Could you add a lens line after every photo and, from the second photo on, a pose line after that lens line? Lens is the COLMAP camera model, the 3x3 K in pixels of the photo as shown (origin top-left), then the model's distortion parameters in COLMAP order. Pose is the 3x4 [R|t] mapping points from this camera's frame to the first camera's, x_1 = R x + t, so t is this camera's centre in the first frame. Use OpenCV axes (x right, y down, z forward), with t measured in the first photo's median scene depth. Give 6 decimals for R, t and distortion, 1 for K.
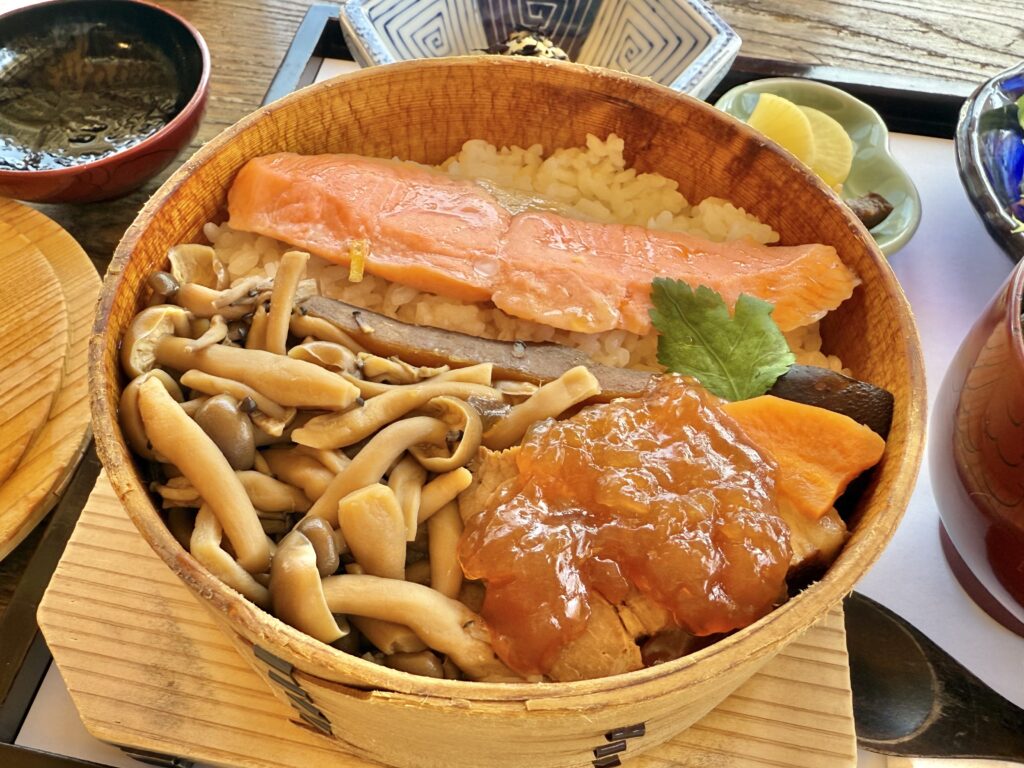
lens RADIAL K [[781.9, 0, 512.1], [0, 781.9, 385.4], [0, 0, 1]] dist [0.005047, 0.007897]
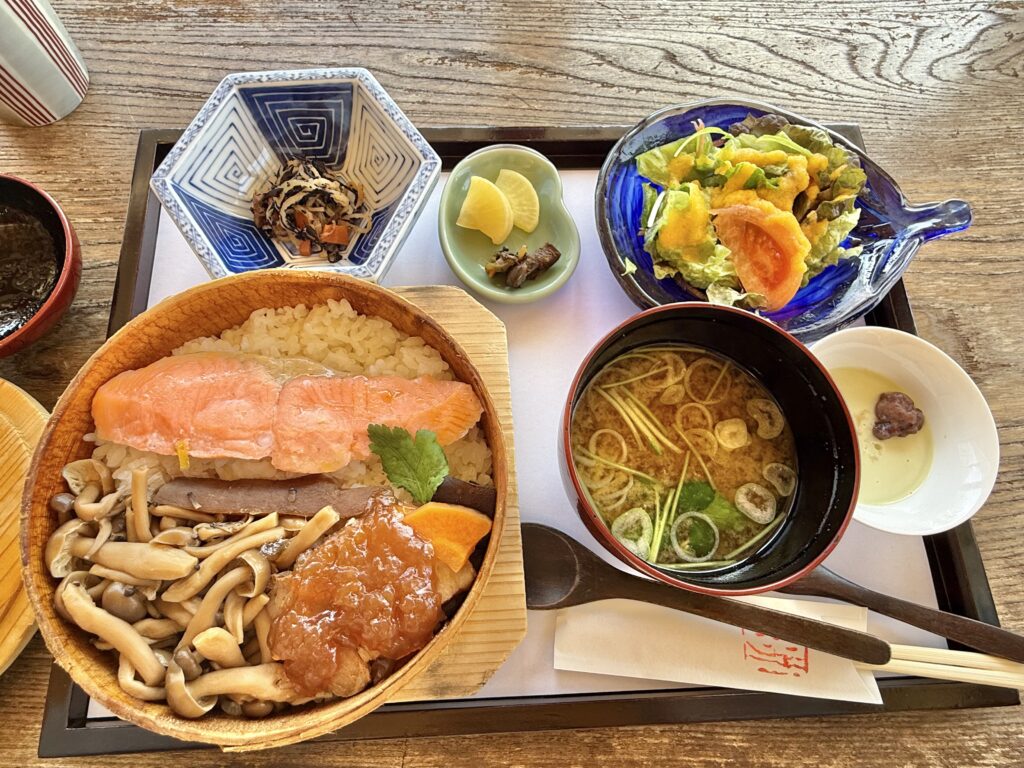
lens RADIAL K [[531.2, 0, 506.4], [0, 531.2, 382.5], [0, 0, 1]] dist [0.002476, -0.002123]
pose [[0.976355, -0.198844, 0.084802, 0.388297], [0.167567, 0.943997, 0.284236, -0.494251], [-0.136571, -0.263306, 0.954997, -0.111834]]
